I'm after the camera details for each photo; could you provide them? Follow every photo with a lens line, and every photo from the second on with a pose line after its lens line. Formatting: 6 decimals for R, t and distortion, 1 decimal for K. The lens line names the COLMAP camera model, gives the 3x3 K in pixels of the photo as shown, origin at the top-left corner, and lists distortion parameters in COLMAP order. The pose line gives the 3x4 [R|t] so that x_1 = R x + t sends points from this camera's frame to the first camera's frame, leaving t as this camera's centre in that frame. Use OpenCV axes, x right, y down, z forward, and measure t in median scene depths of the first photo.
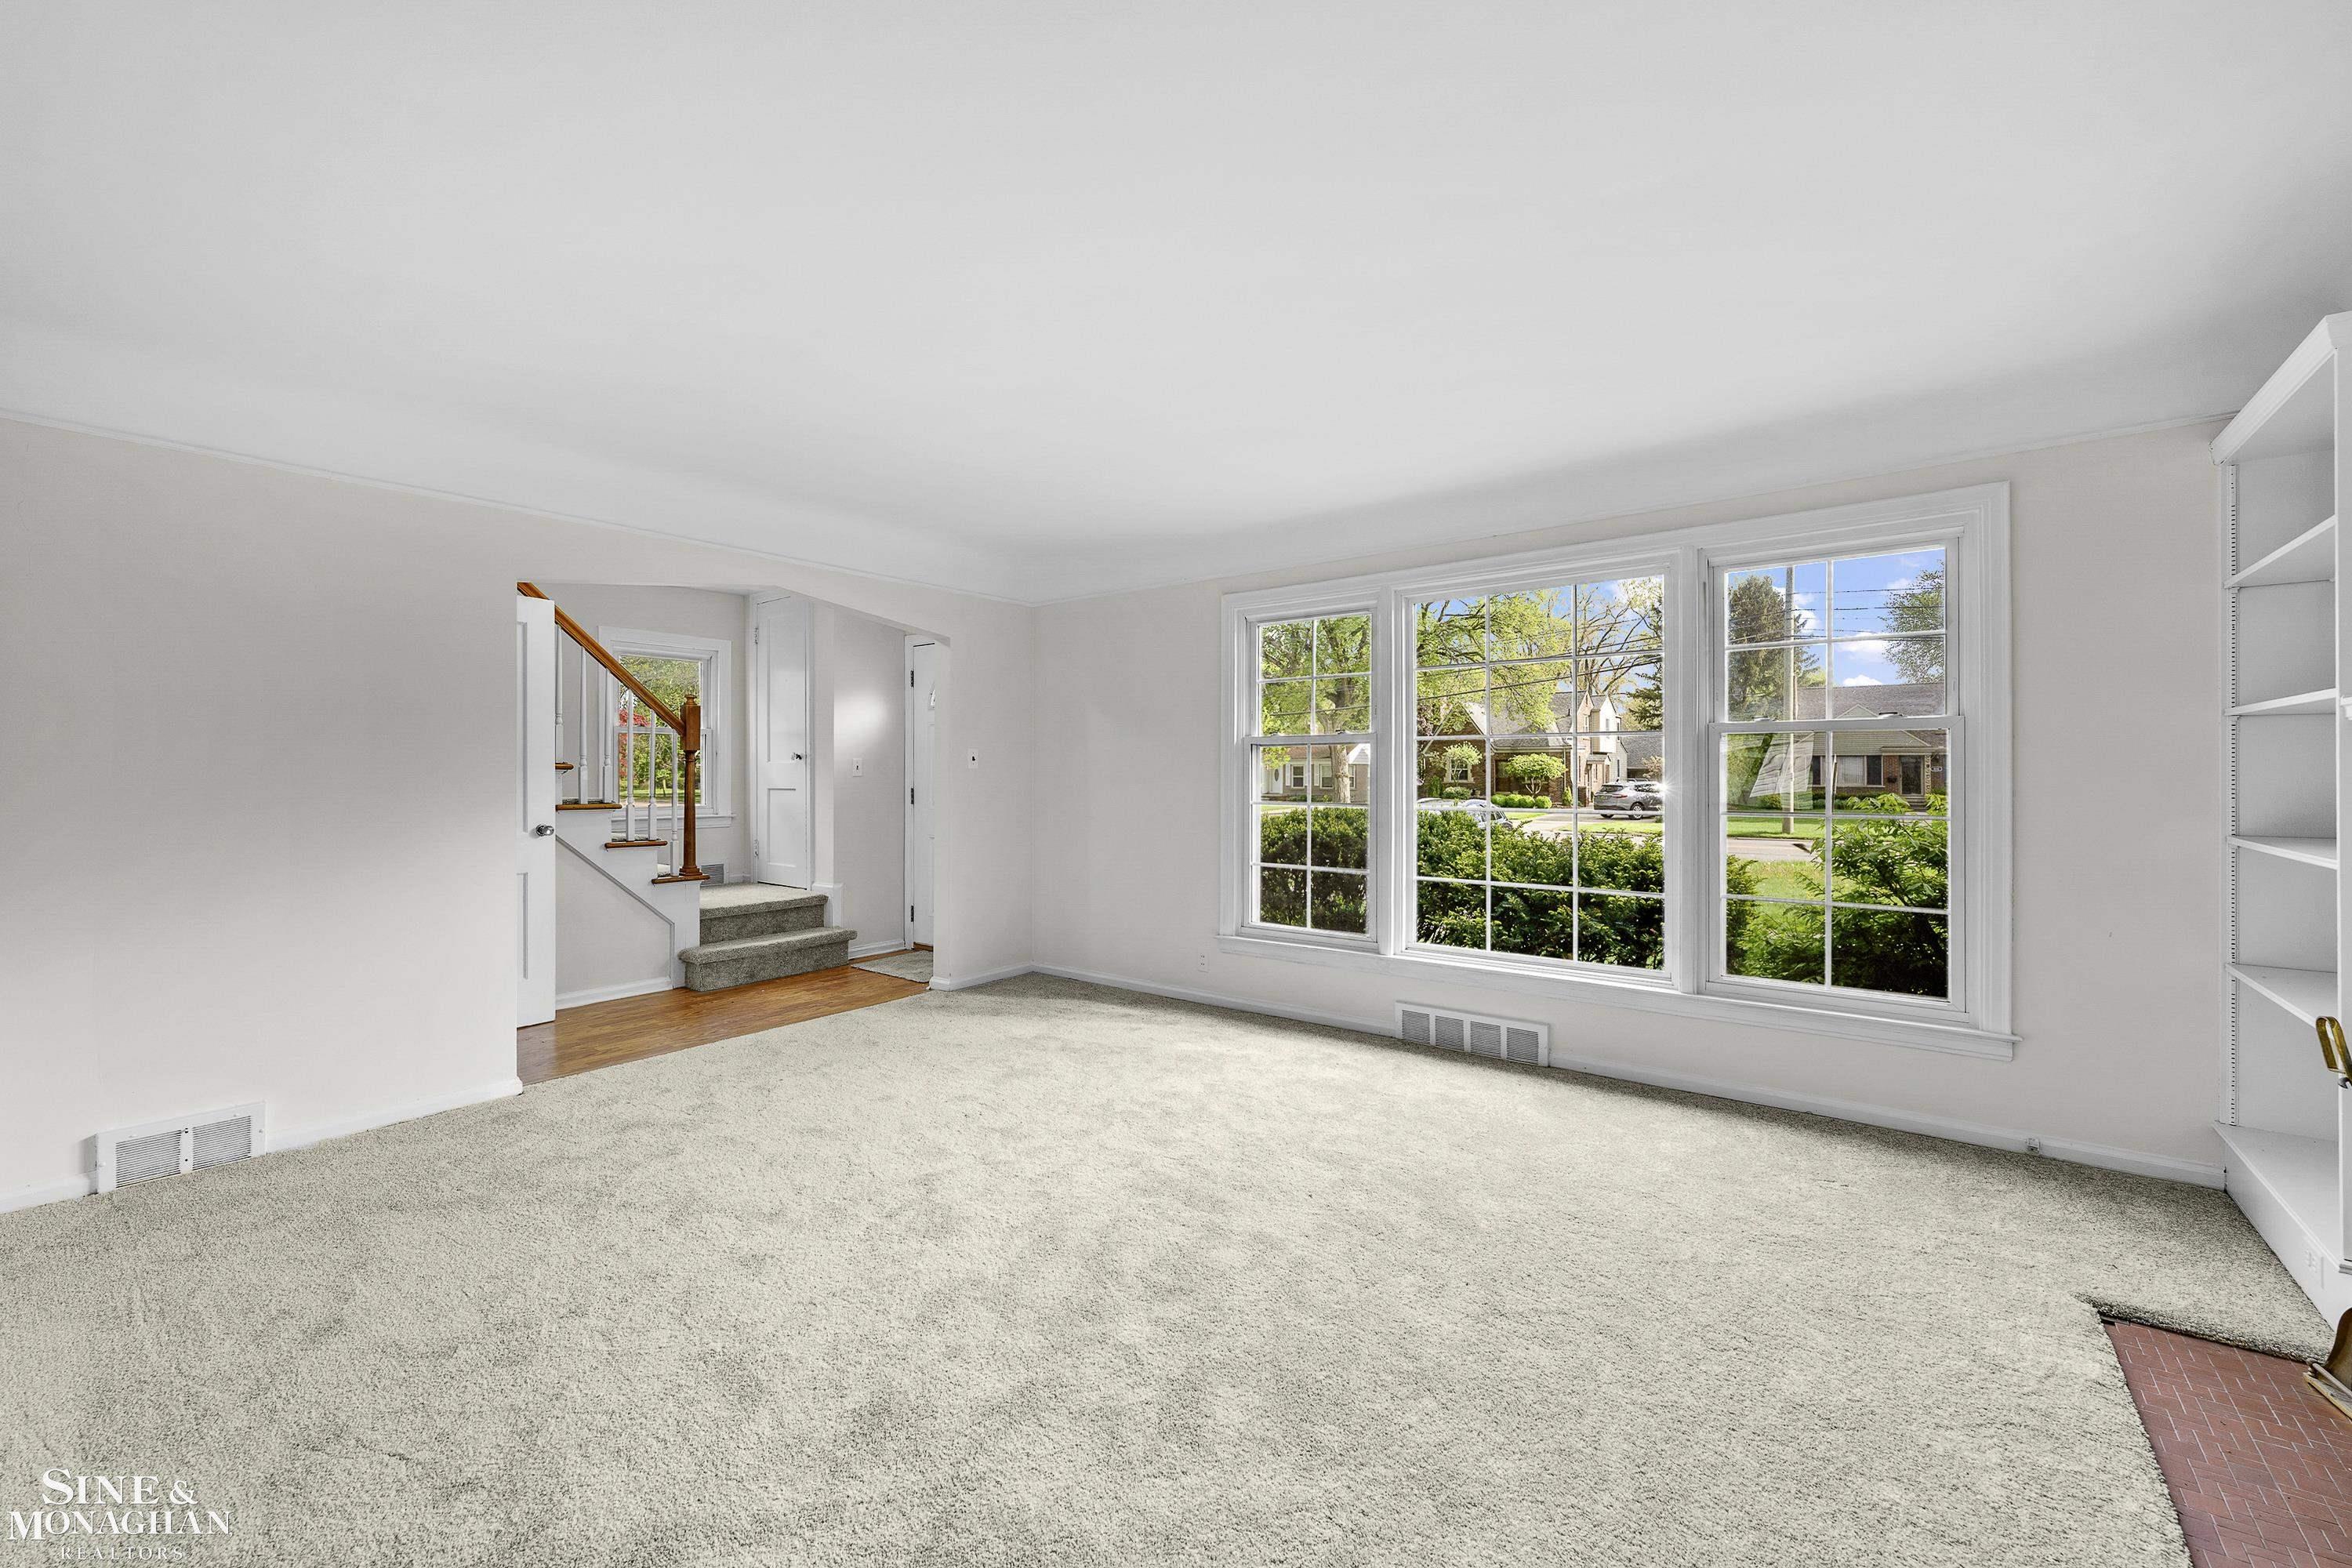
lens RADIAL K [[936.8, 0, 1176.0], [0, 936.8, 784.0], [0, 0, 1]] dist [-0.001015, -0.000044]
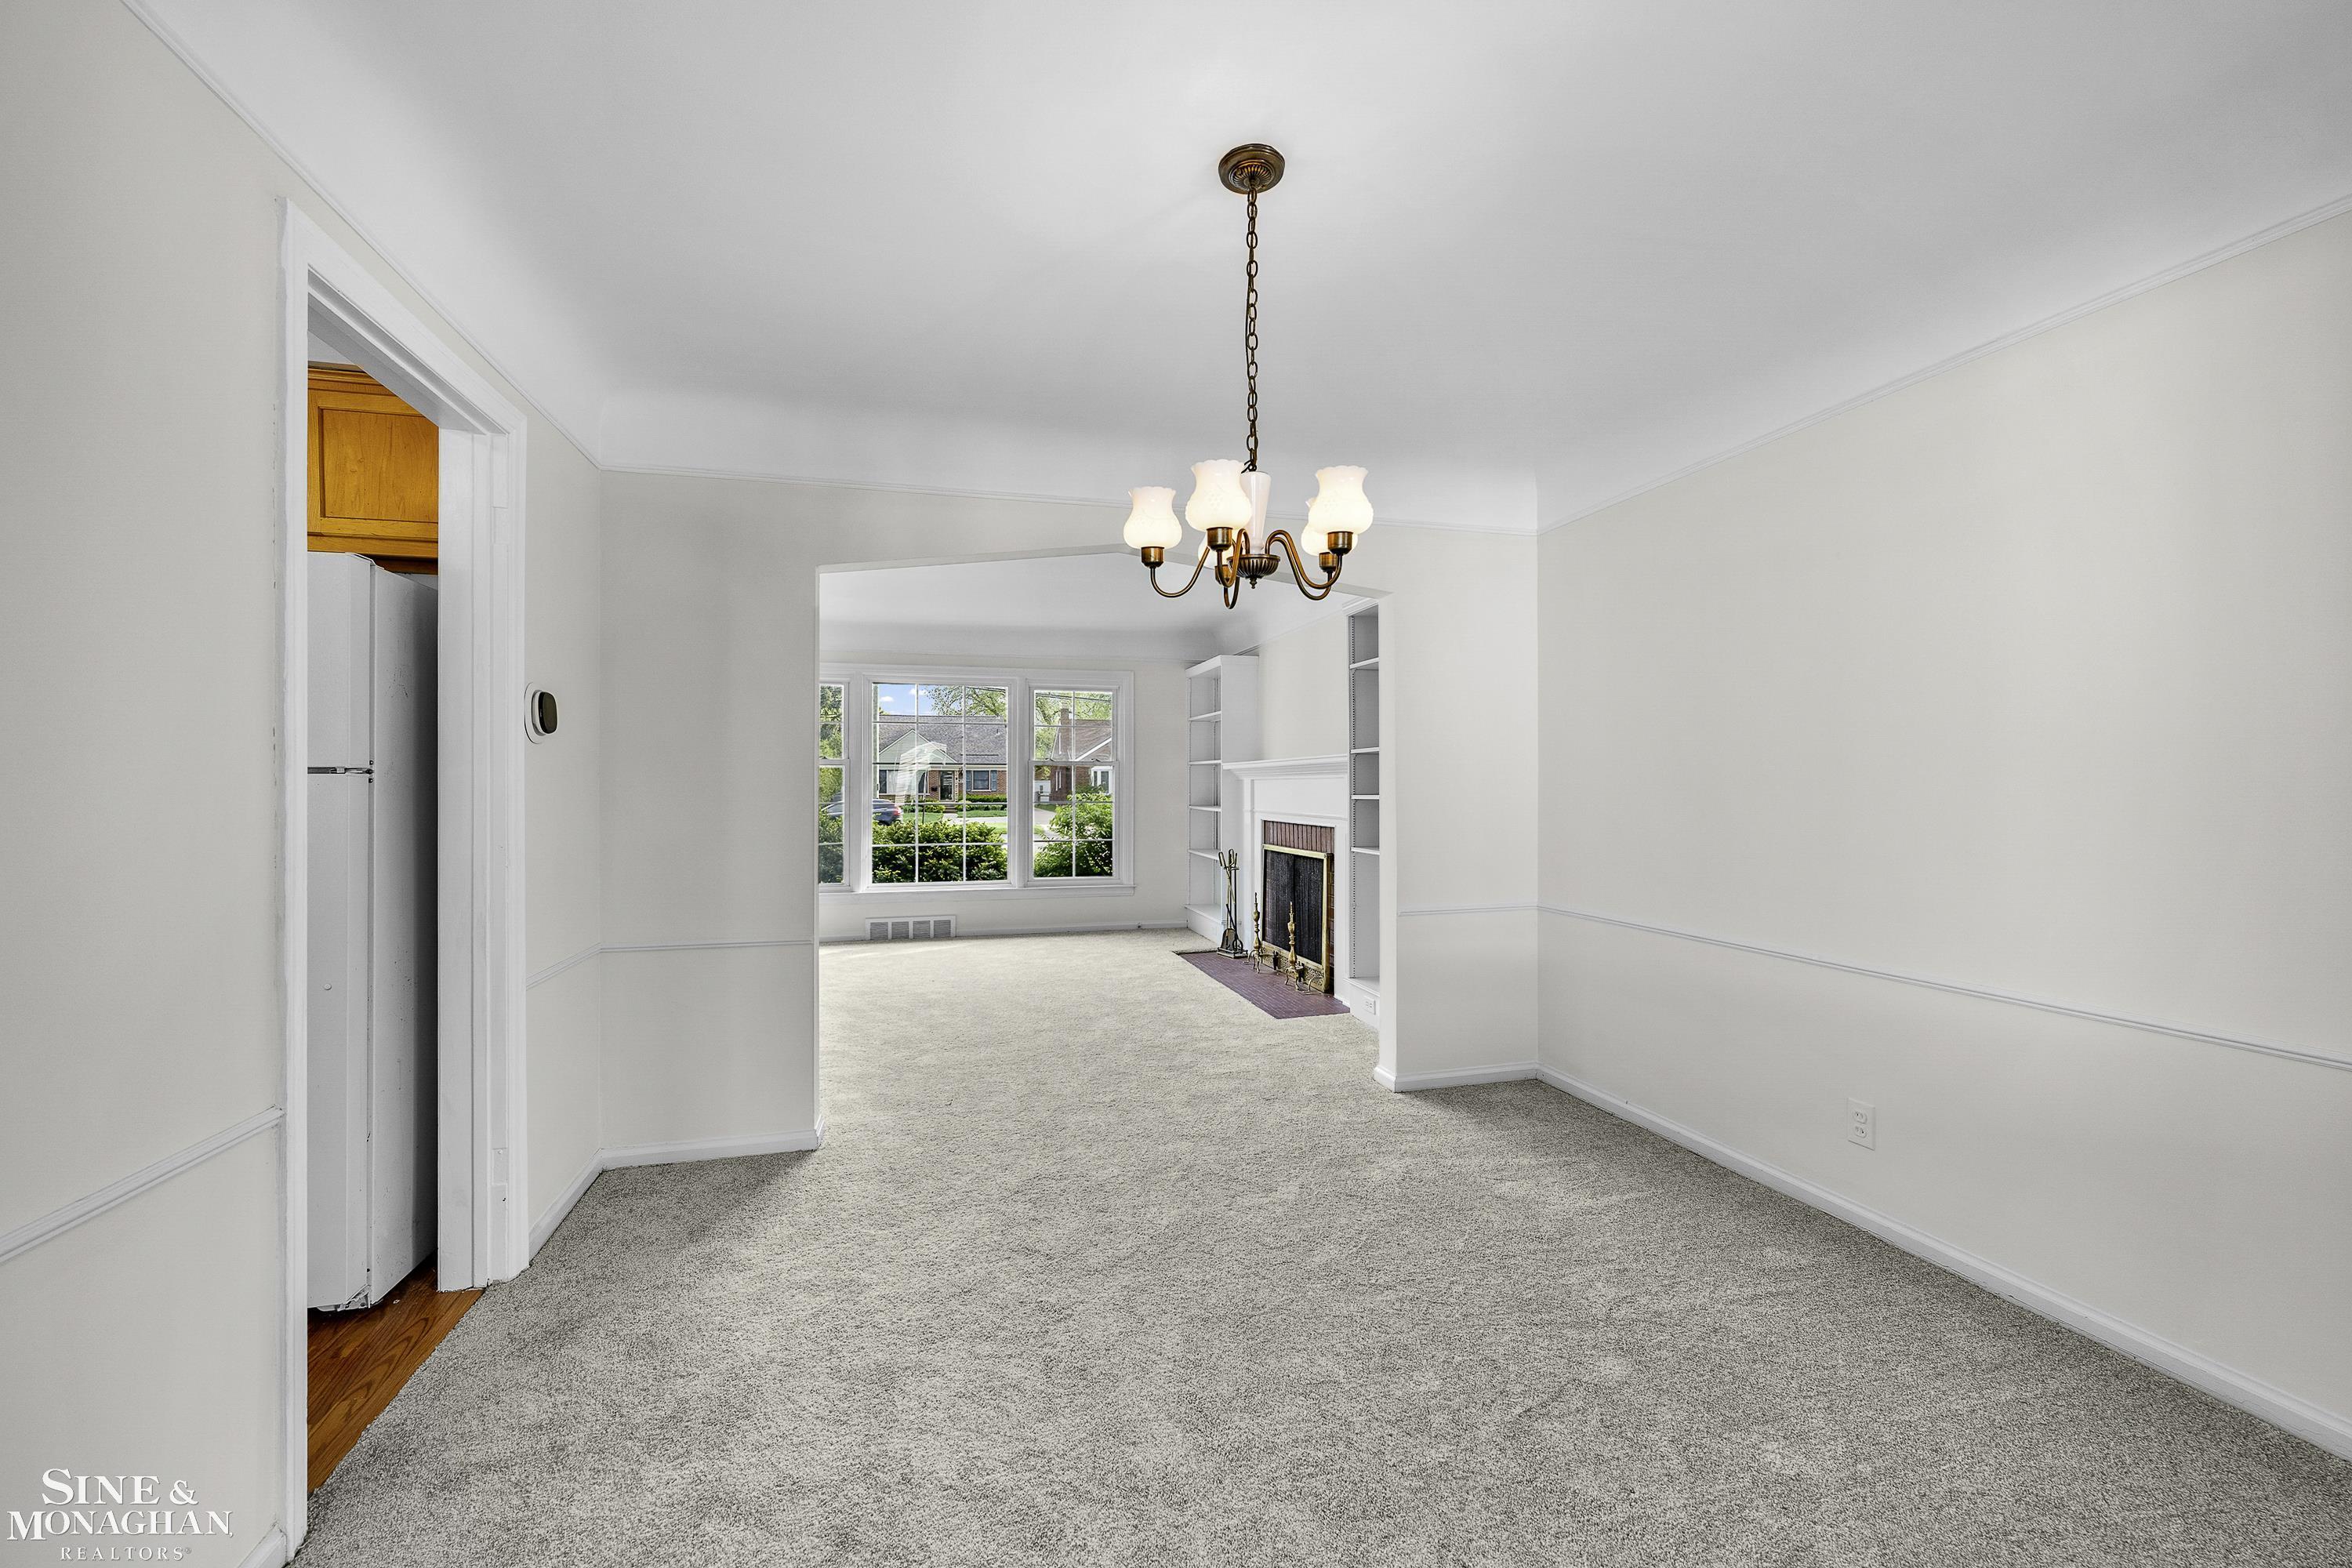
lens RADIAL K [[936.8, 0, 1176.0], [0, 936.8, 784.0], [0, 0, 1]] dist [-0.001015, -0.000044]
pose [[0.598603, 0.002285, 0.801043, -0.863080], [0.006355, 0.999951, -0.007601, 0.008121], [-0.801021, 0.009640, 0.598559, -0.502892]]
